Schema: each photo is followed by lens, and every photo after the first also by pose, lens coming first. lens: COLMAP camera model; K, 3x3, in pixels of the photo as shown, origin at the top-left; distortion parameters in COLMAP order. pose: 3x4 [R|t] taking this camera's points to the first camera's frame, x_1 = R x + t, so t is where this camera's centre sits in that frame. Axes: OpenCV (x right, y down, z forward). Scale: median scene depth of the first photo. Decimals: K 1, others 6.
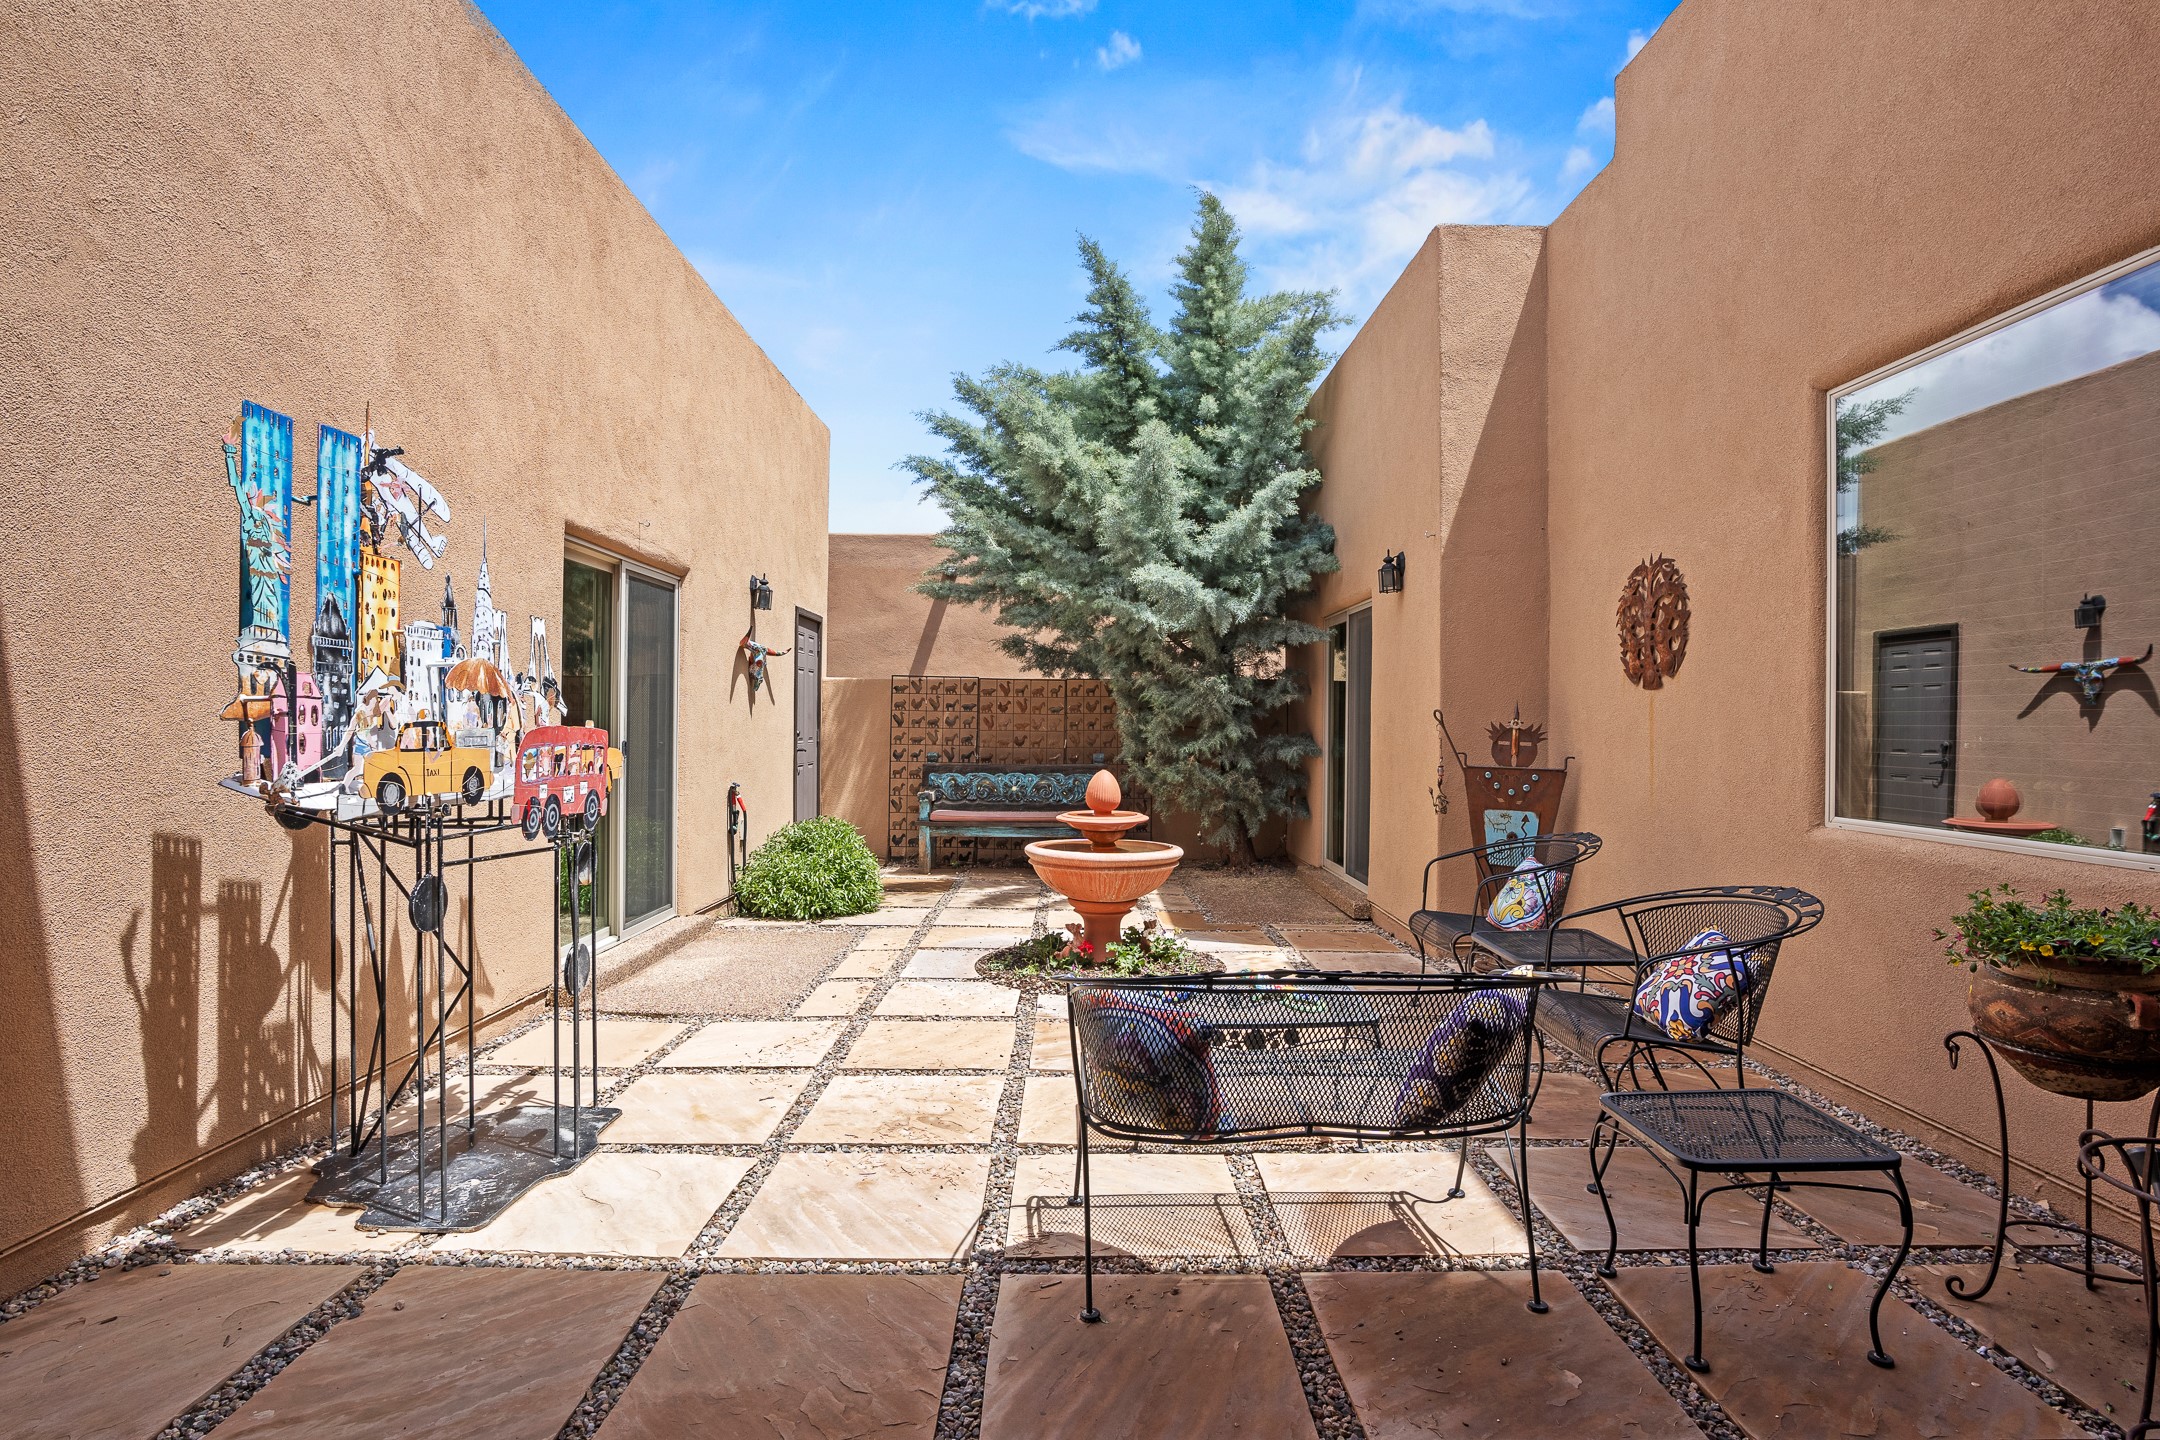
lens RADIAL K [[1078.5, 0, 1085.6], [0, 1078.5, 712.7], [0, 0, 1]] dist [-0.059185, 0.031144]
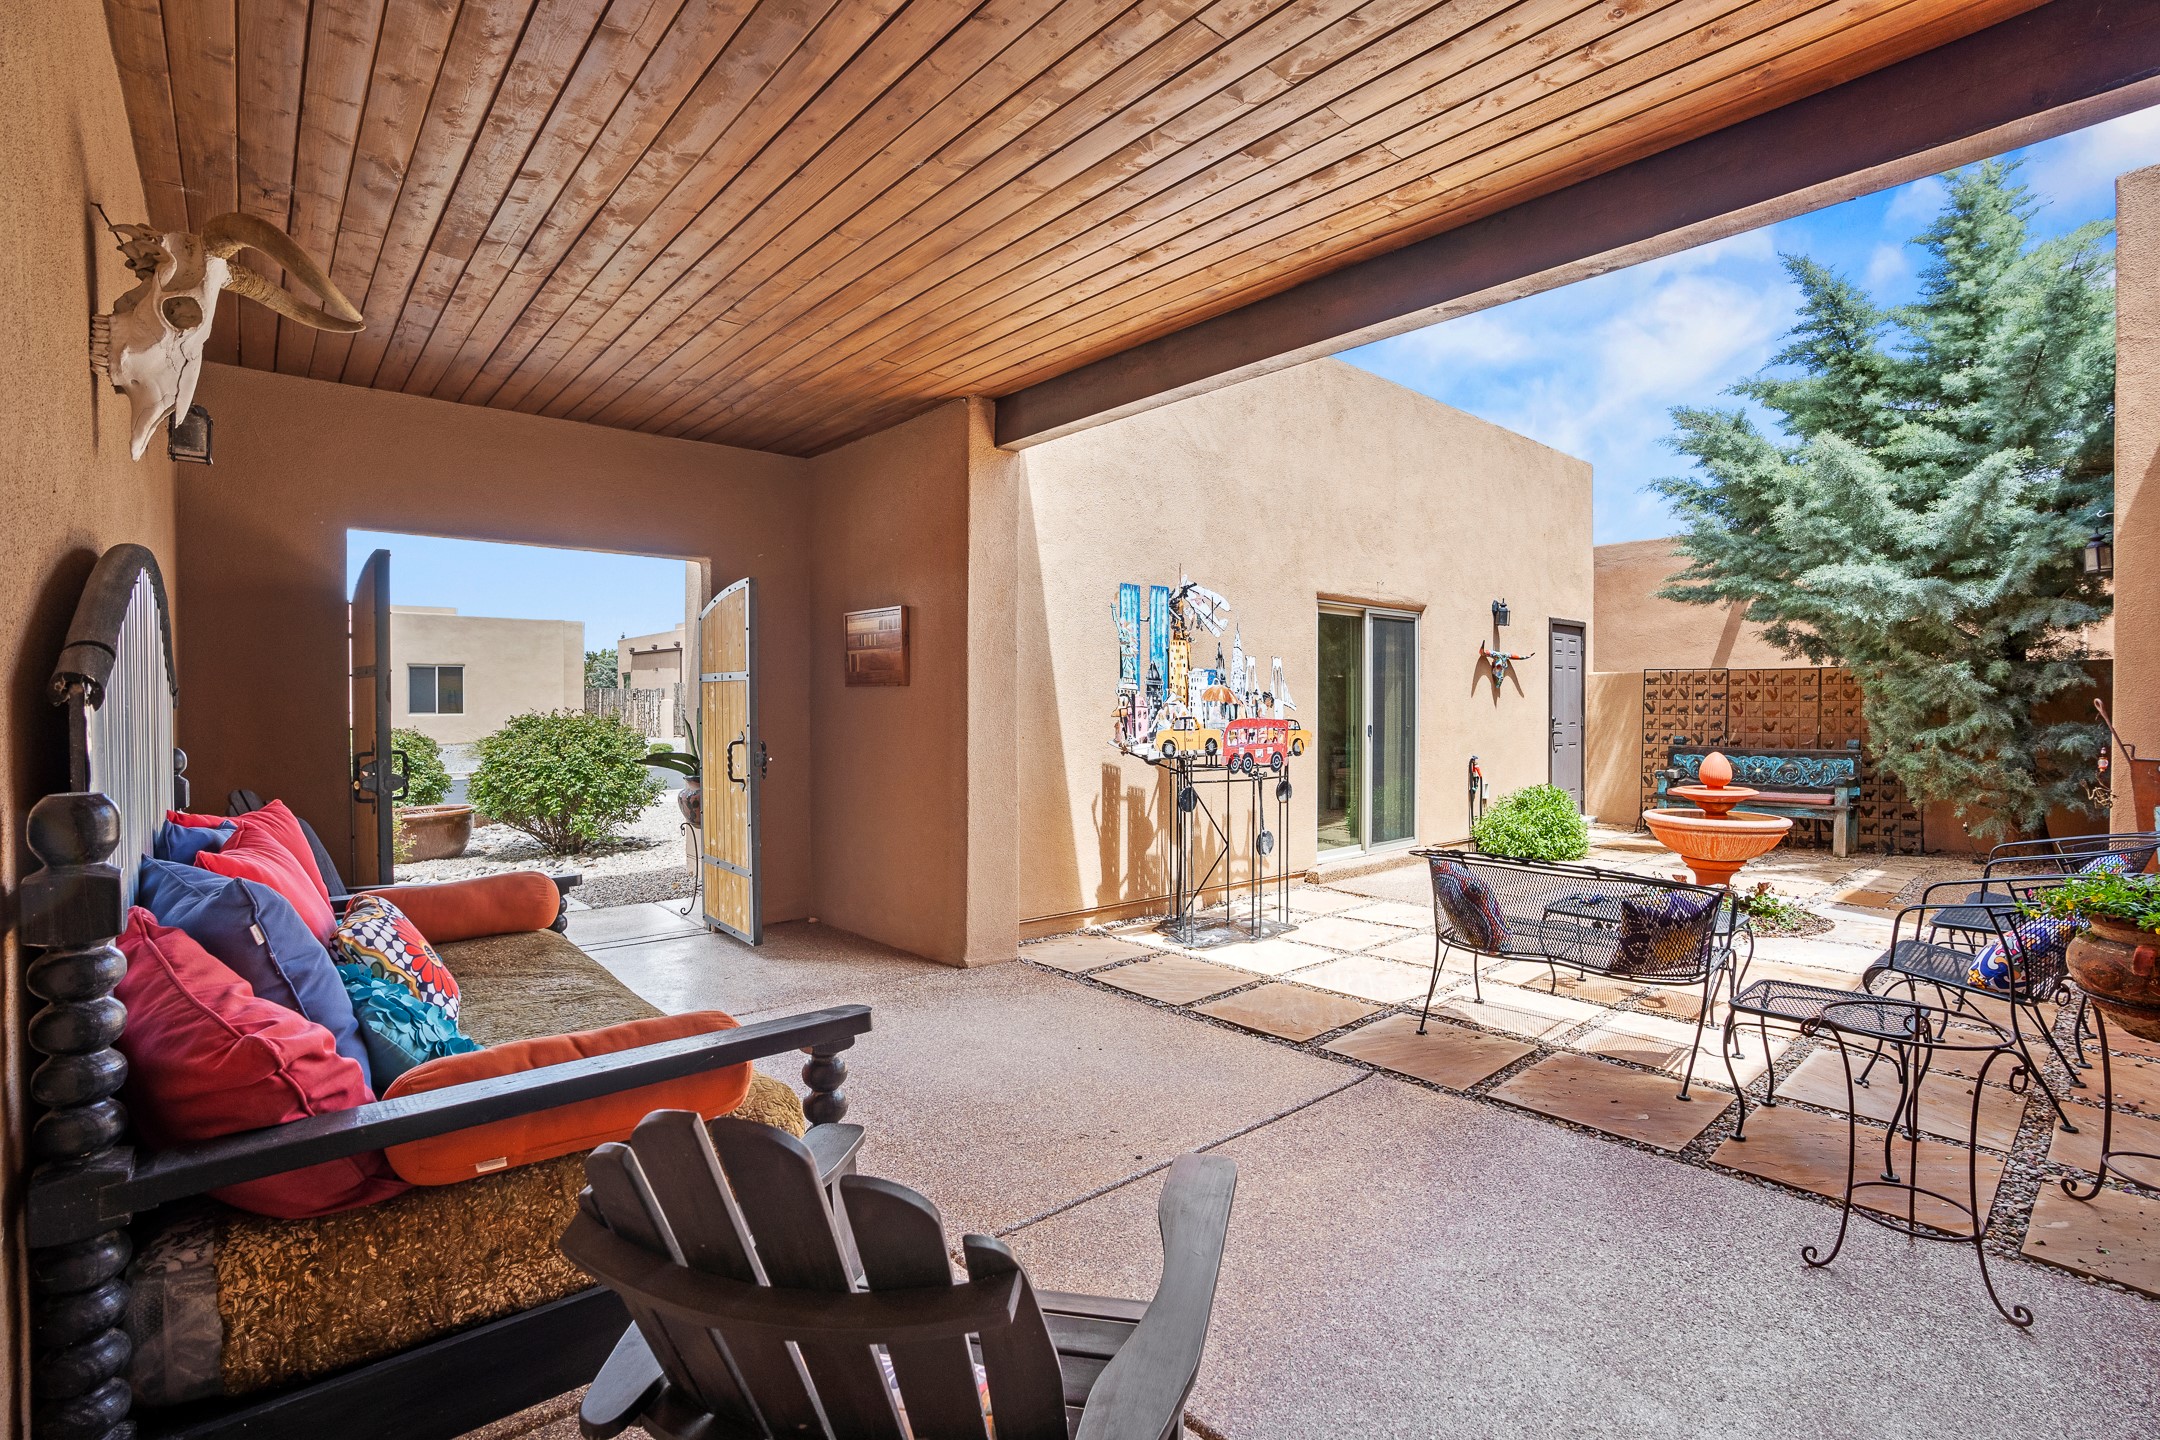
lens RADIAL K [[994.6, 0, 1092.5], [0, 994.6, 710.7], [0, 0, 1]] dist [-0.078047, 0.032936]
pose [[0.653964, -0.002688, -0.756521, 0.380906], [0.013564, 0.999875, 0.008173, -0.011433], [0.756404, -0.015606, 0.653918, -0.233710]]
